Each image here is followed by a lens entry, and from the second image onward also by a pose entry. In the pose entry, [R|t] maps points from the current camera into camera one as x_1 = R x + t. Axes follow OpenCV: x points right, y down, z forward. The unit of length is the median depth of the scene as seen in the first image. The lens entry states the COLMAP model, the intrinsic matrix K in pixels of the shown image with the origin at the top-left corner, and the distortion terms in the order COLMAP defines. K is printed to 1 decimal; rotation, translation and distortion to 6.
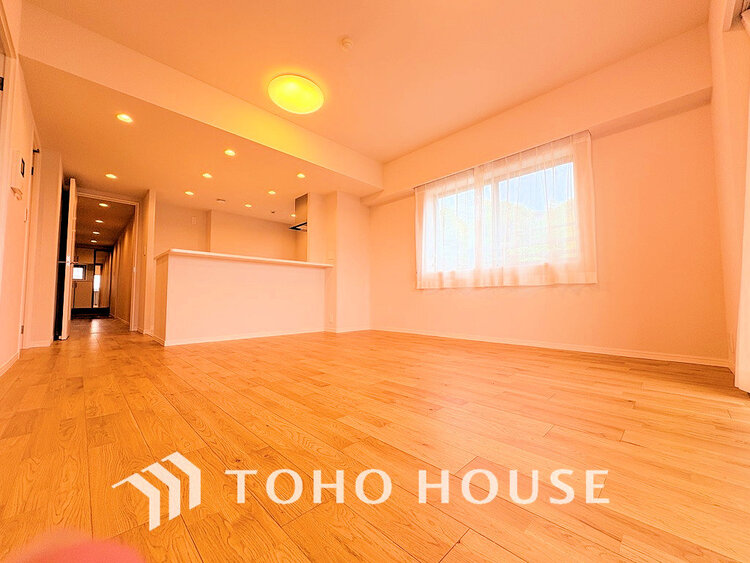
lens RADIAL K [[297.4, 0, 376.2], [0, 297.4, 282.3], [0, 0, 1]] dist [-0.006147, 0.001129]
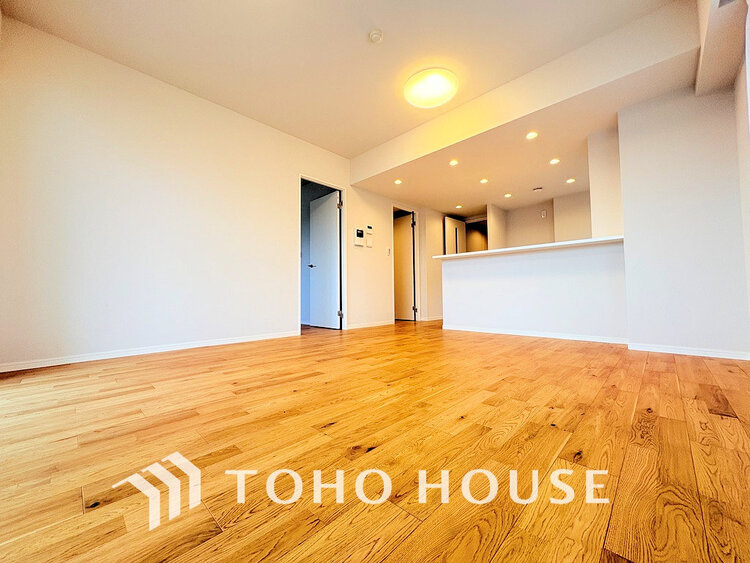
lens RADIAL K [[297.4, 0, 376.2], [0, 297.4, 282.9], [0, 0, 1]] dist [-0.006147, 0.001129]
pose [[0.014614, -0.033272, -0.999339, 0.634902], [0.068998, 0.997097, -0.032189, 0.031275], [0.997510, -0.068482, 0.016867, 0.687098]]
